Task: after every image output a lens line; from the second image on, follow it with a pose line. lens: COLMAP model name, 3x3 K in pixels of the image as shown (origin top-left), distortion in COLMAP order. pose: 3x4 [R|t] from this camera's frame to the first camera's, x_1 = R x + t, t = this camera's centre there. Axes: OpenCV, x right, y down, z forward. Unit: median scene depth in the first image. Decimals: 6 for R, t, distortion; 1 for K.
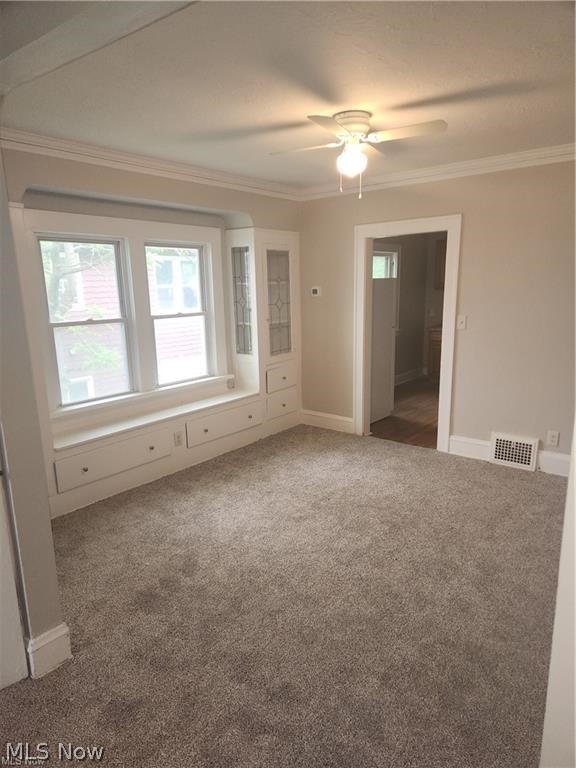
lens RADIAL K [[504.1, 0, 288.0], [0, 504.1, 384.0], [0, 0, 1]] dist [0.048723, -0.001956]
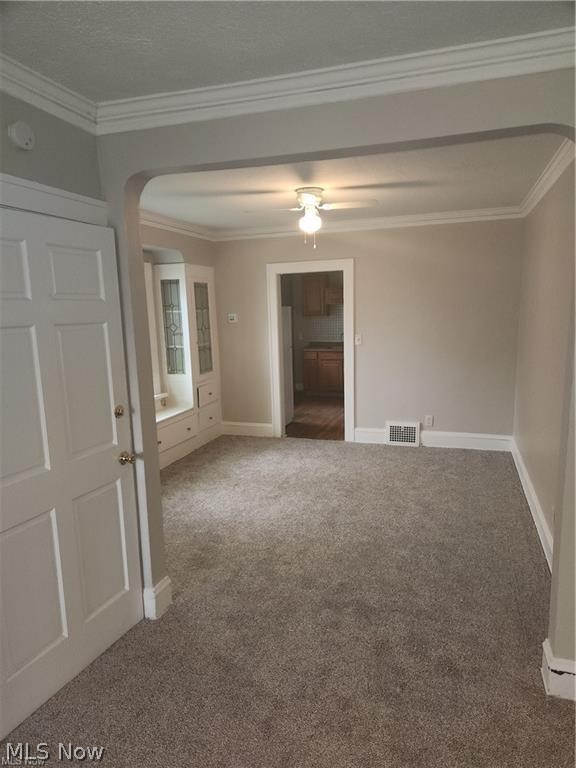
lens RADIAL K [[504.1, 0, 288.0], [0, 504.1, 384.0], [0, 0, 1]] dist [0.048723, -0.001956]
pose [[0.939454, -0.056248, 0.338027, -0.254164], [0.075502, 0.996171, -0.044074, 0.033141], [-0.334254, 0.066927, 0.940104, -0.142976]]
